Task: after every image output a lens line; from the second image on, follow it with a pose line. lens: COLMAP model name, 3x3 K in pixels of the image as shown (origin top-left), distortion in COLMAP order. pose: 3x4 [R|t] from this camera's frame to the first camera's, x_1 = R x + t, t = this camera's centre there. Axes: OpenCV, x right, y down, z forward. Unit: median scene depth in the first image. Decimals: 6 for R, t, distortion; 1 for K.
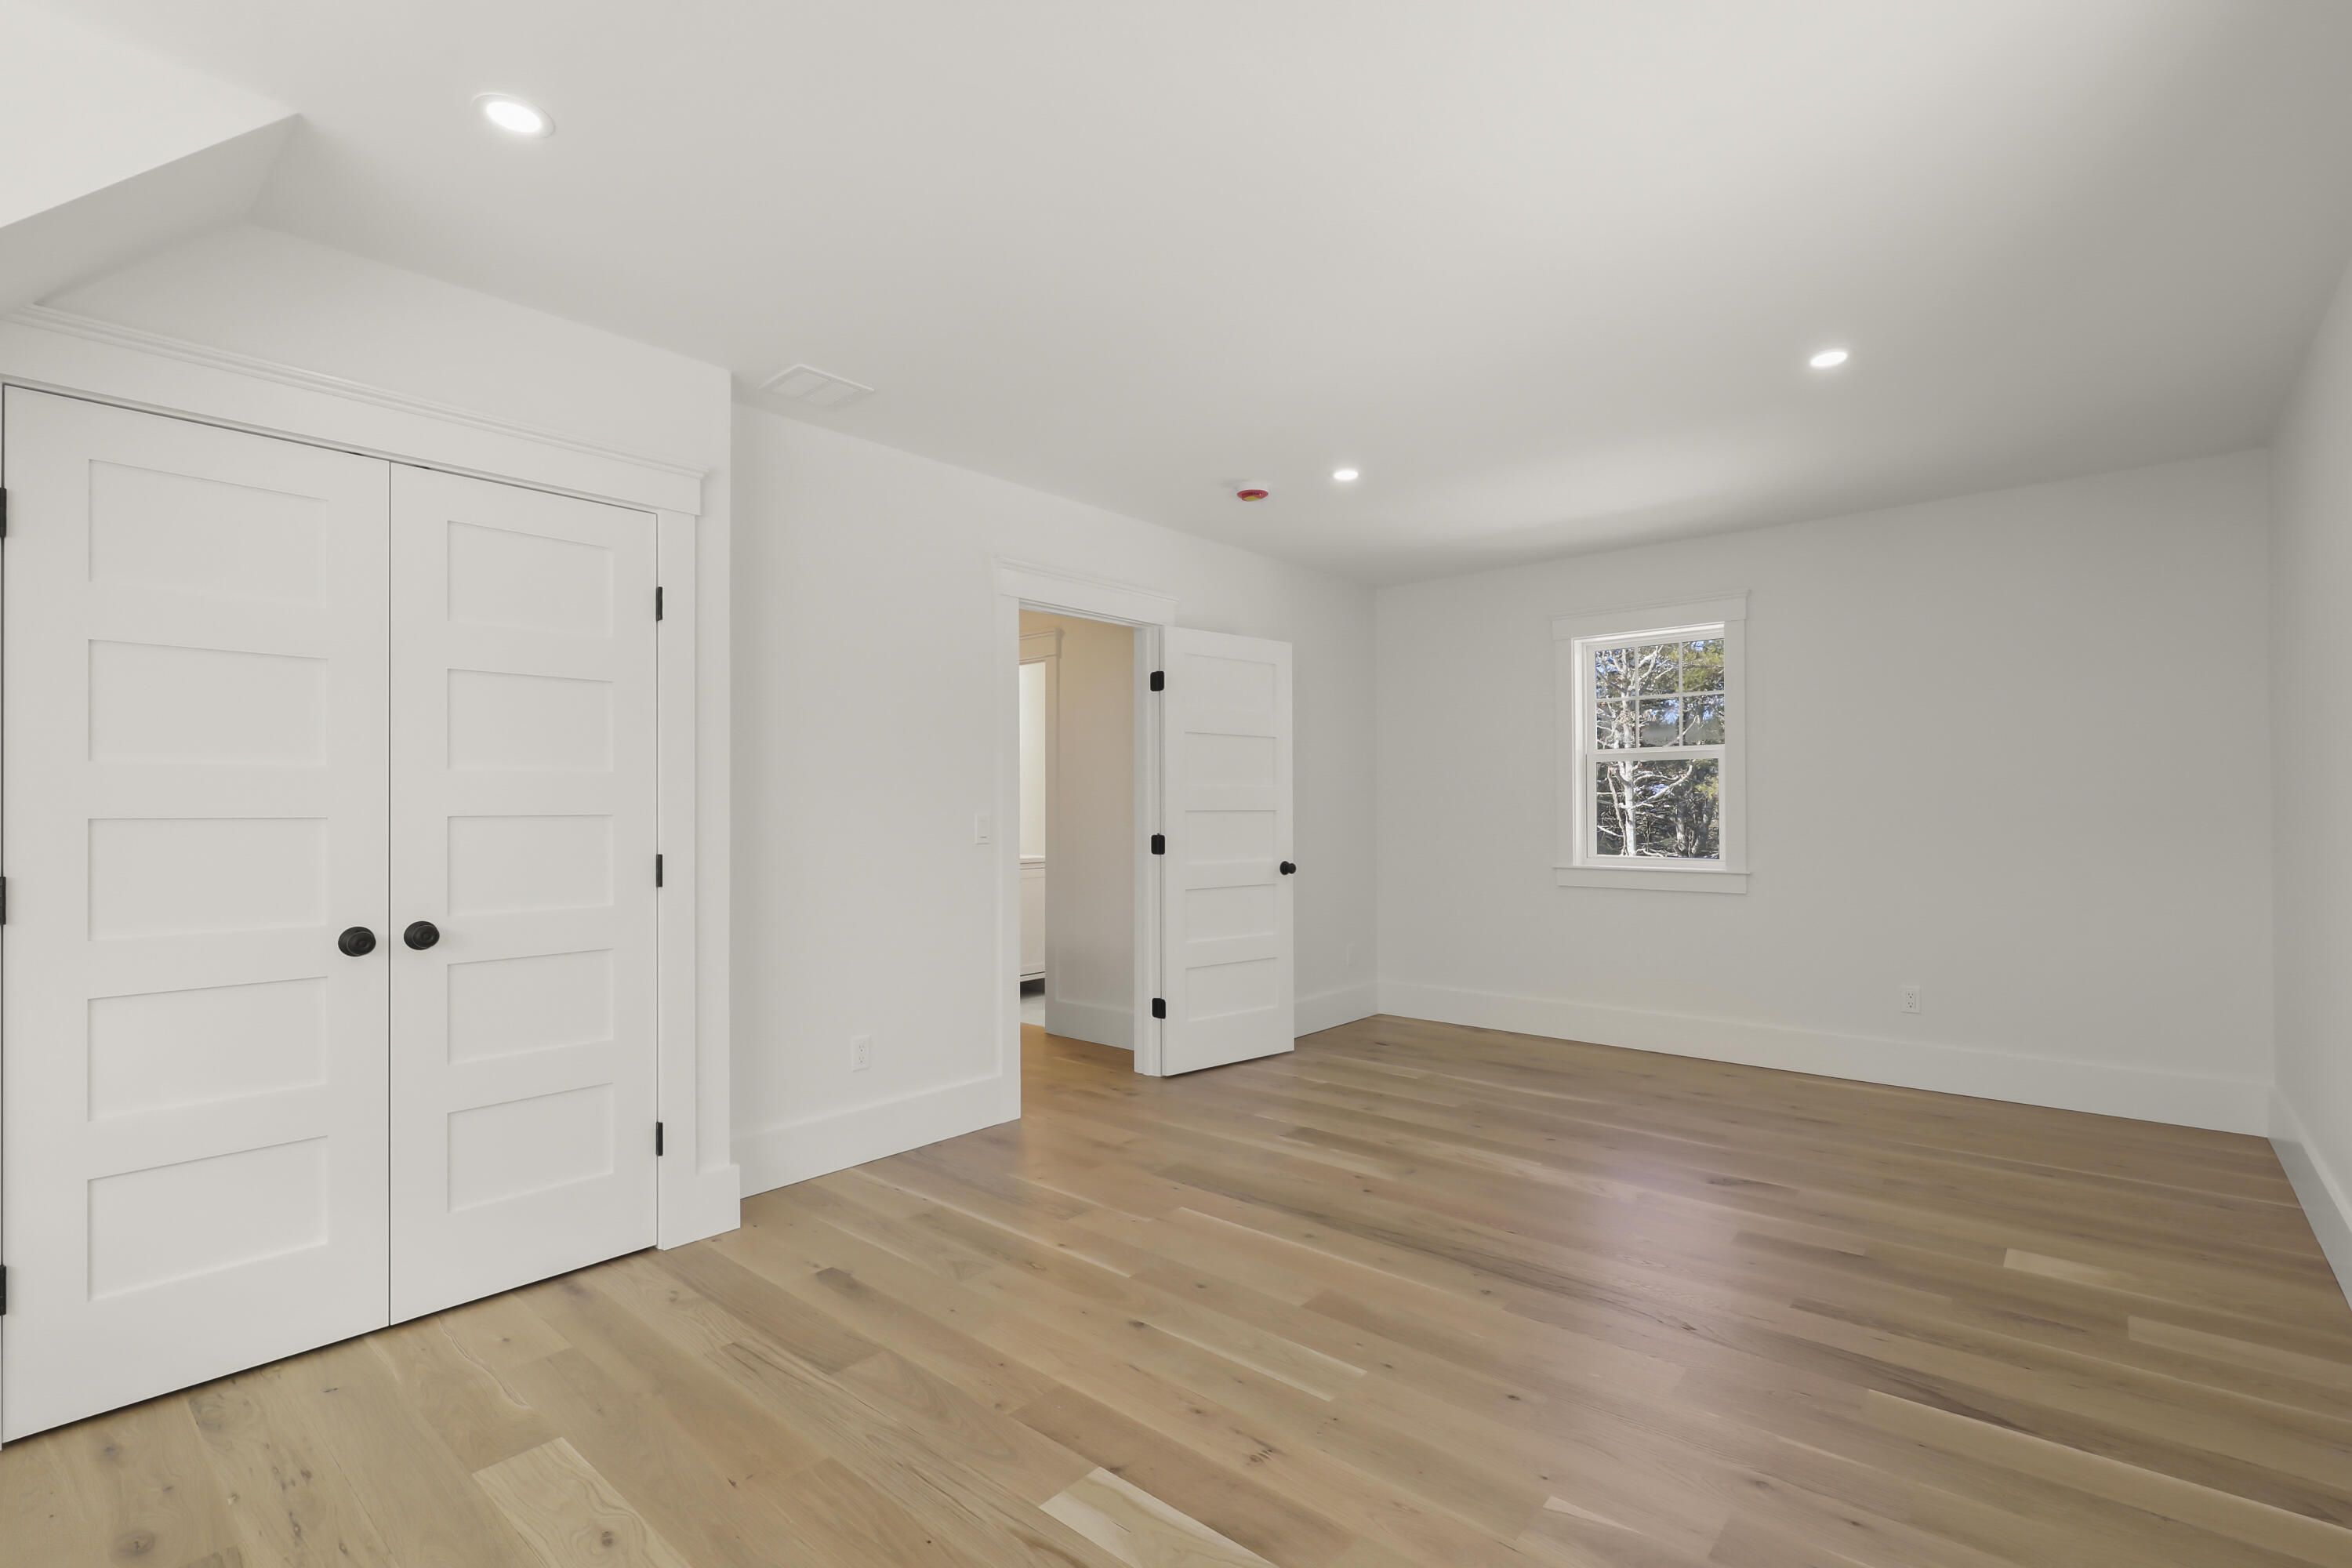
lens RADIAL K [[1077.1, 0, 1174.8], [0, 1077.1, 798.8], [0, 0, 1]] dist [-0.005903, 0.000759]
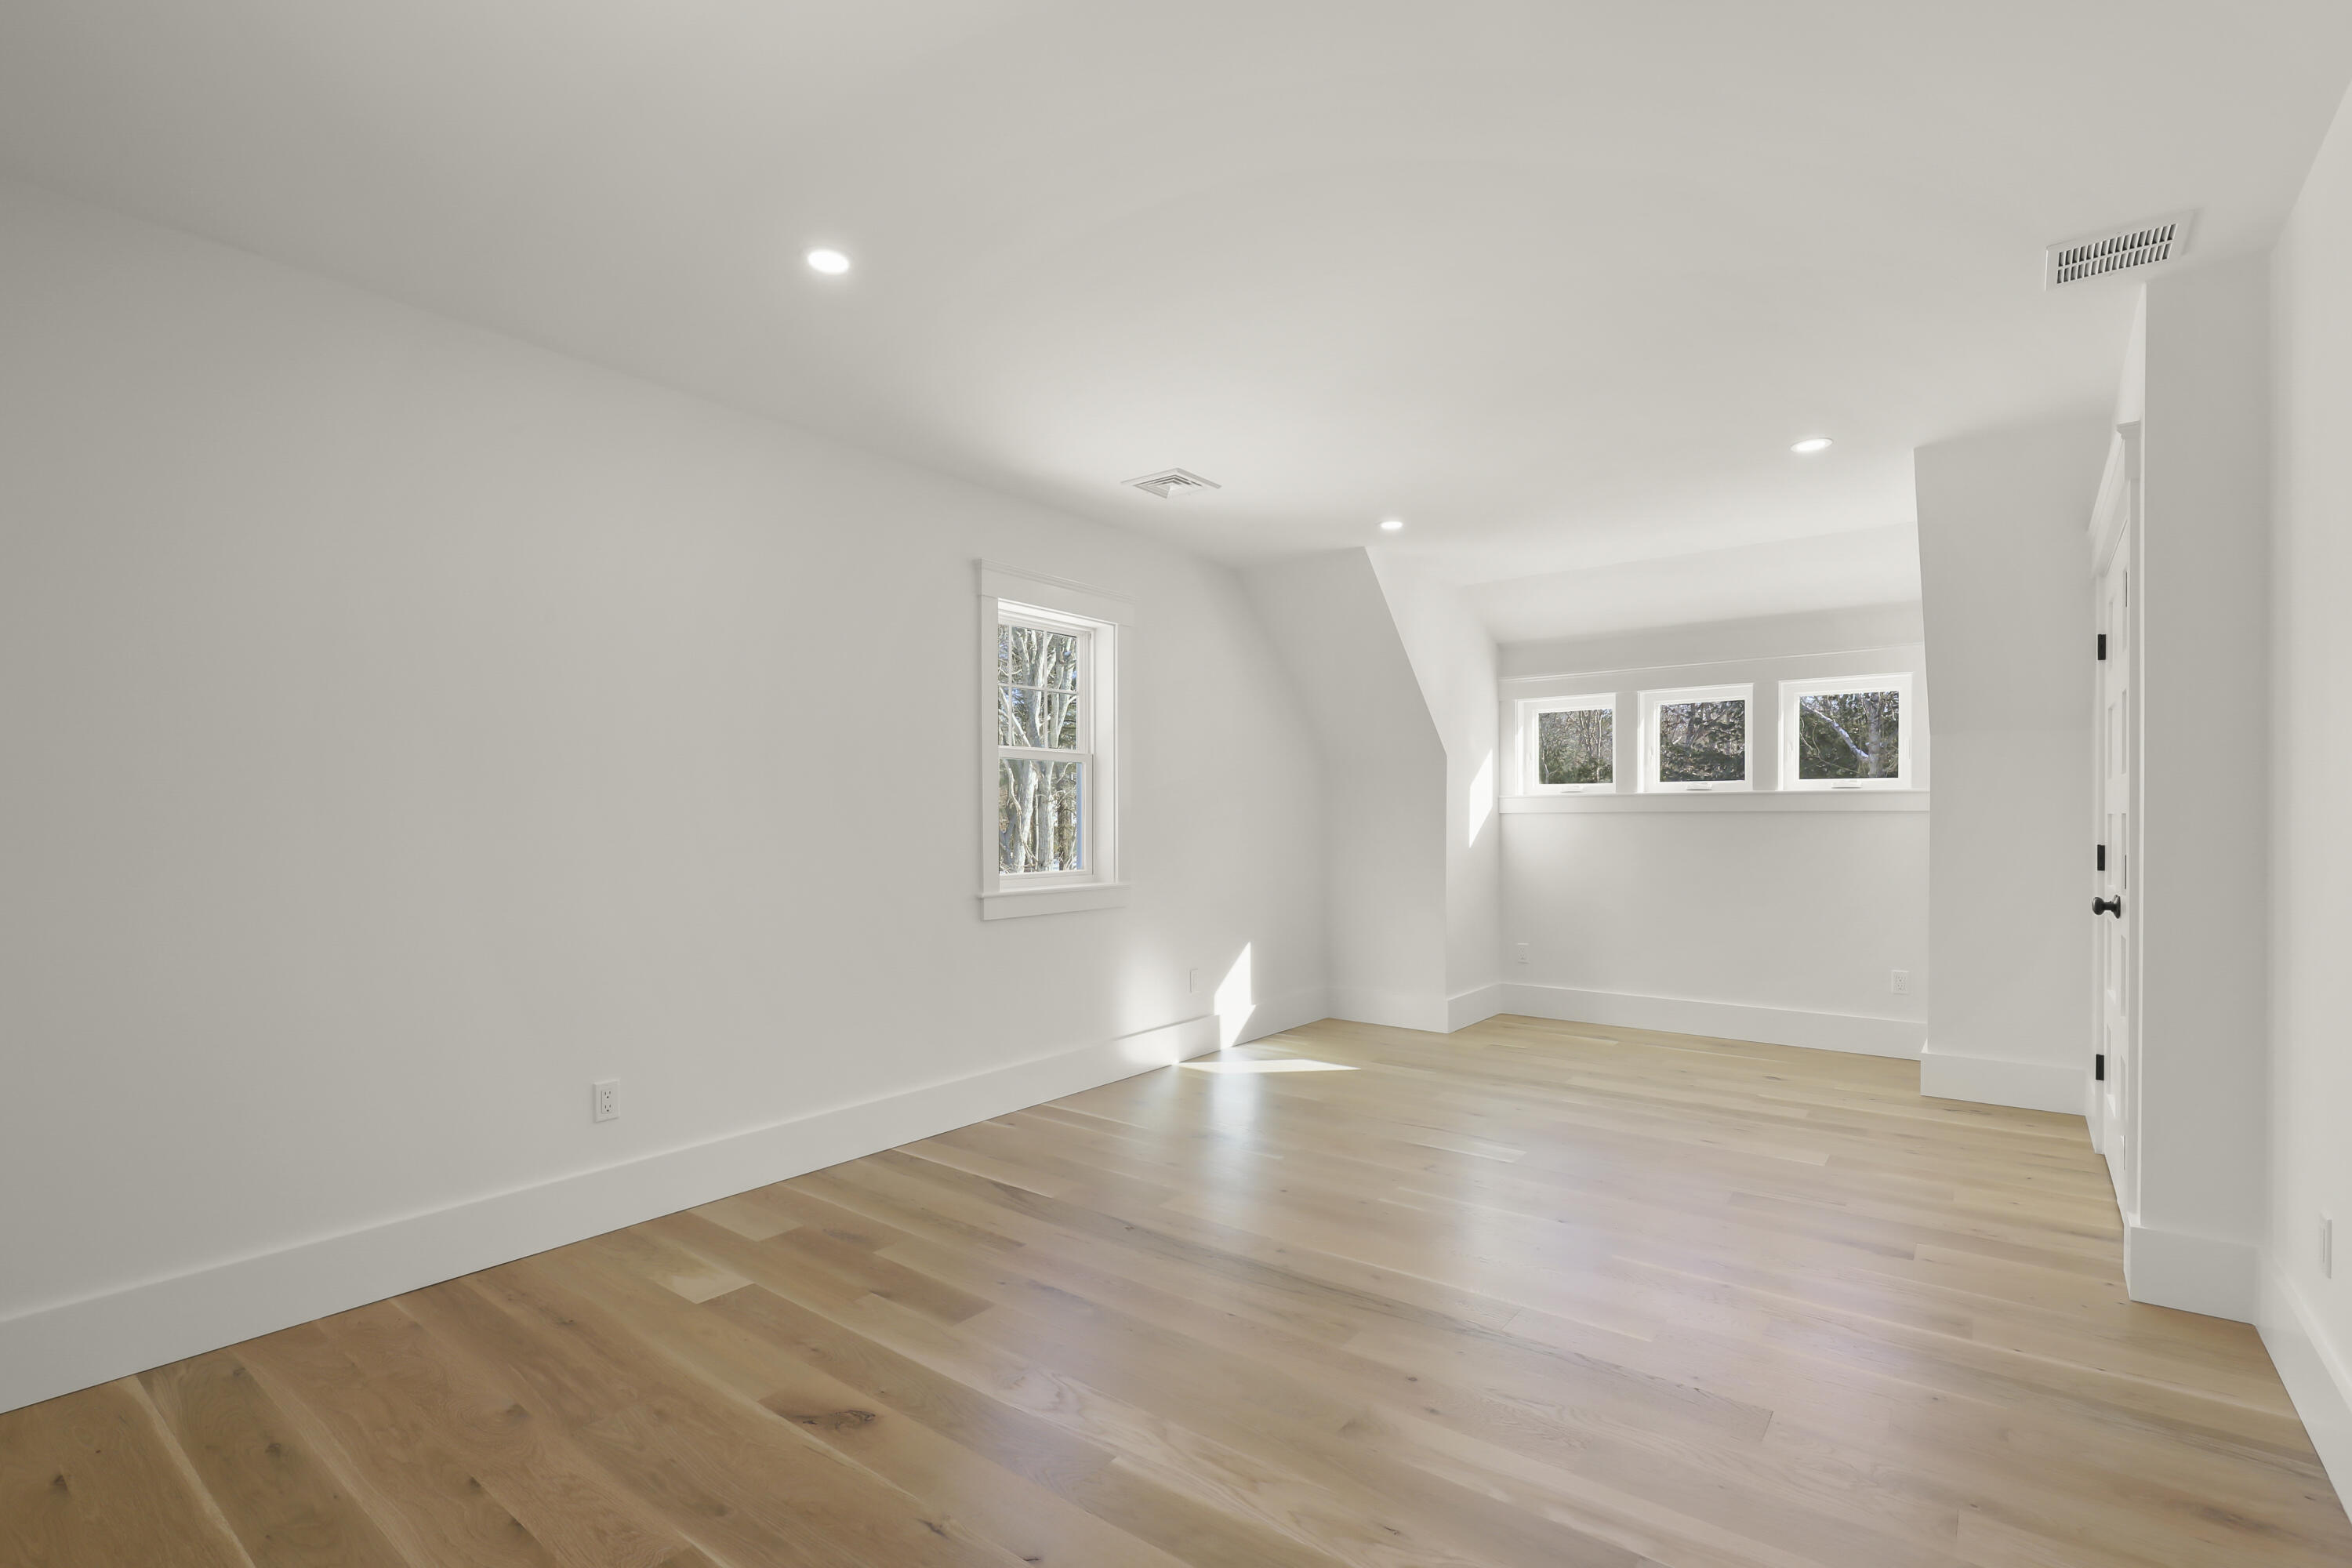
lens RADIAL K [[1077.1, 0, 1180.4], [0, 1077.1, 796.7], [0, 0, 1]] dist [-0.005903, 0.000759]
pose [[-0.998516, 0.007350, -0.053956, 0.460599], [0.009530, 0.999144, -0.040250, 0.035367], [0.053614, -0.040705, -0.997732, 2.160855]]
